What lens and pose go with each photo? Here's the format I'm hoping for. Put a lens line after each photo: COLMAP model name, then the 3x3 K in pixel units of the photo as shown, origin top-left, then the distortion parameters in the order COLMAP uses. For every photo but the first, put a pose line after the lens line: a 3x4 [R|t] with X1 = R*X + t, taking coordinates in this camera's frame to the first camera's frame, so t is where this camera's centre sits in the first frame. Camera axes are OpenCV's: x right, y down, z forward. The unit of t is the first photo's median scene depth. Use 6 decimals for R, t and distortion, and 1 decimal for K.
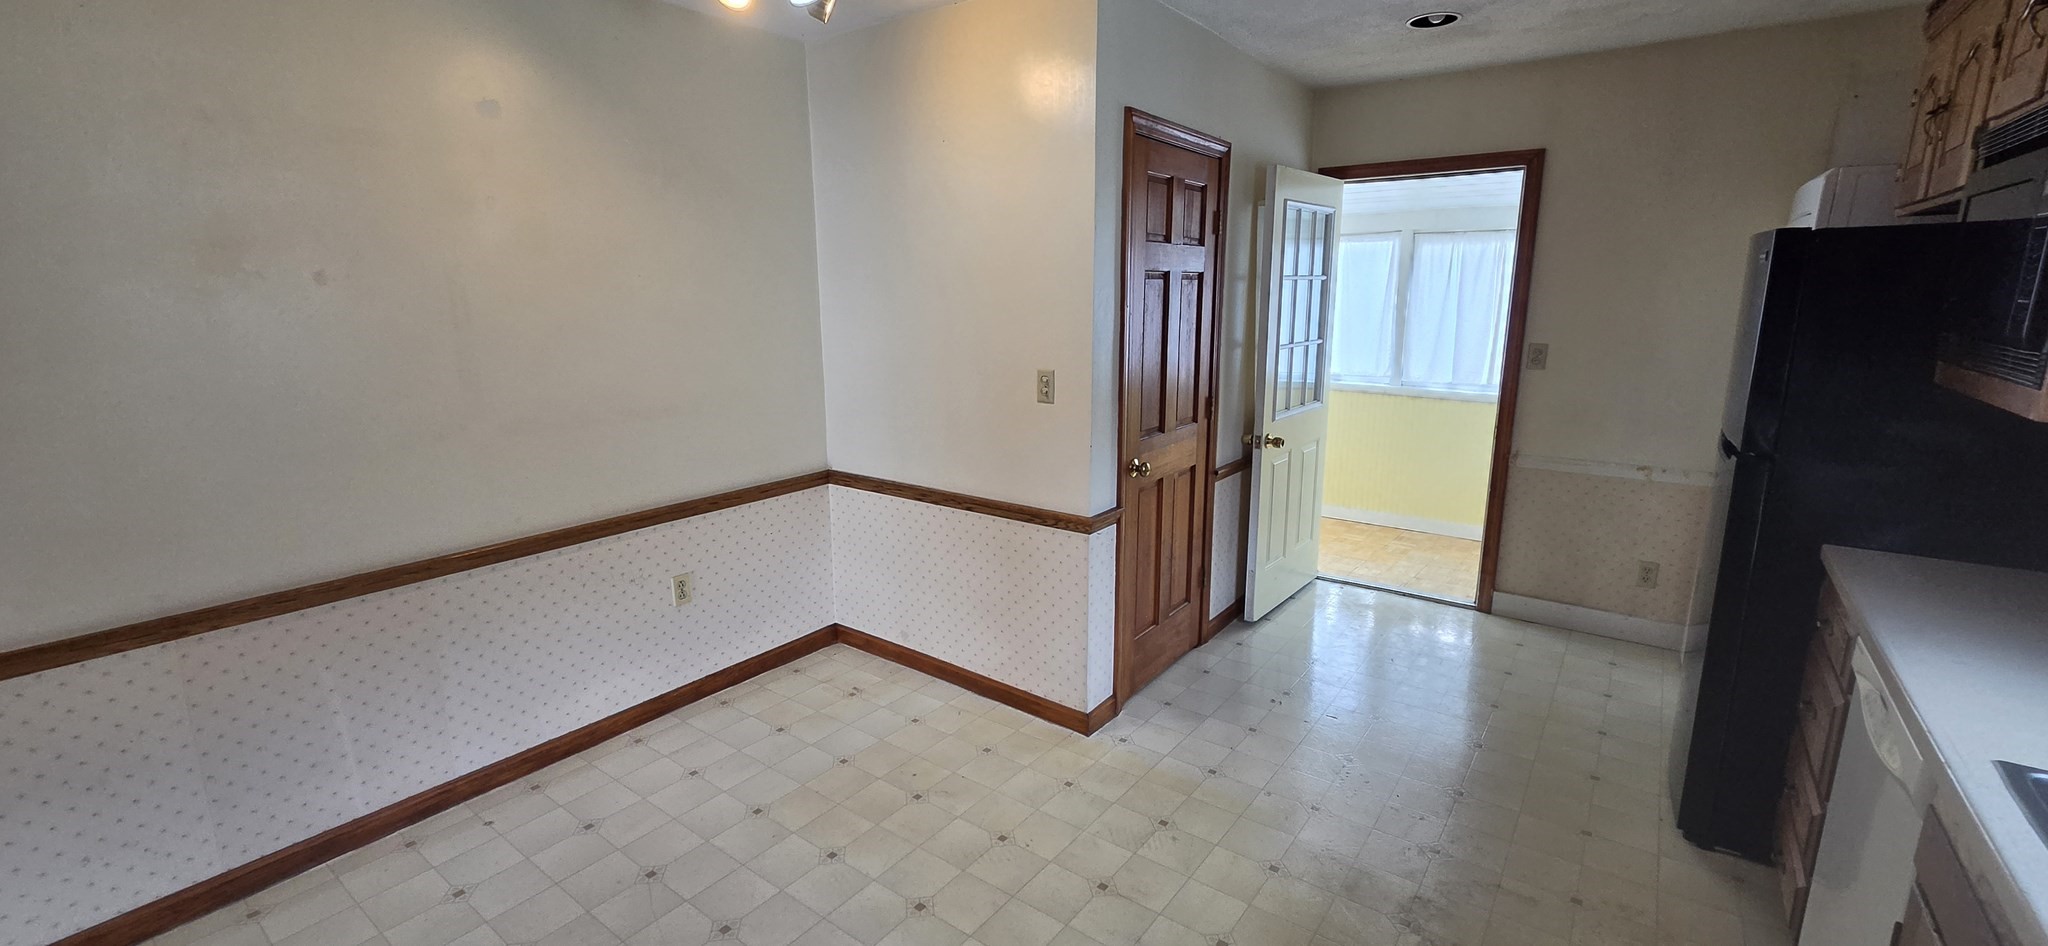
lens RADIAL K [[844.1, 0, 1020.3], [0, 844.1, 470.5], [0, 0, 1]] dist [-0.000690, 0.000119]
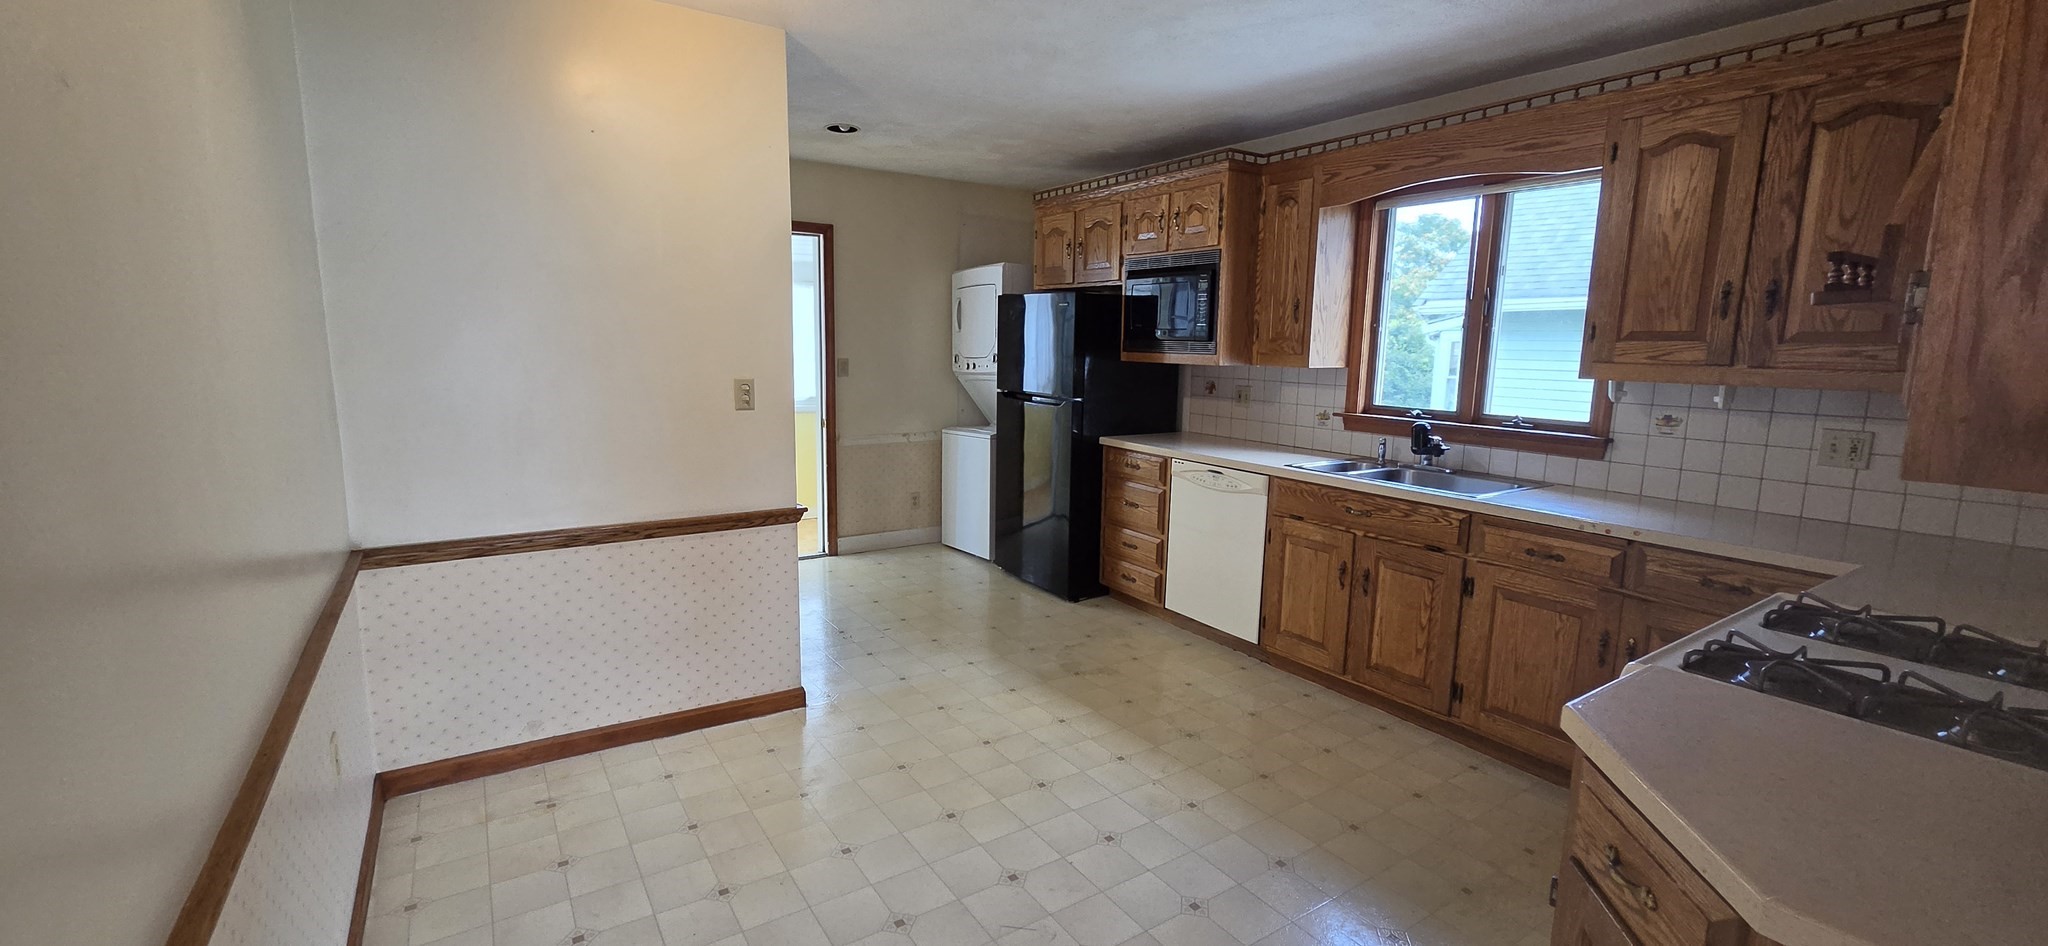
lens RADIAL K [[844.1, 0, 1020.3], [0, 844.1, 470.5], [0, 0, 1]] dist [-0.000690, 0.000119]
pose [[0.329222, -0.133720, 0.934736, -0.764320], [0.177816, 0.980991, 0.077709, -0.023769], [-0.927359, 0.140627, 0.346741, 0.289953]]
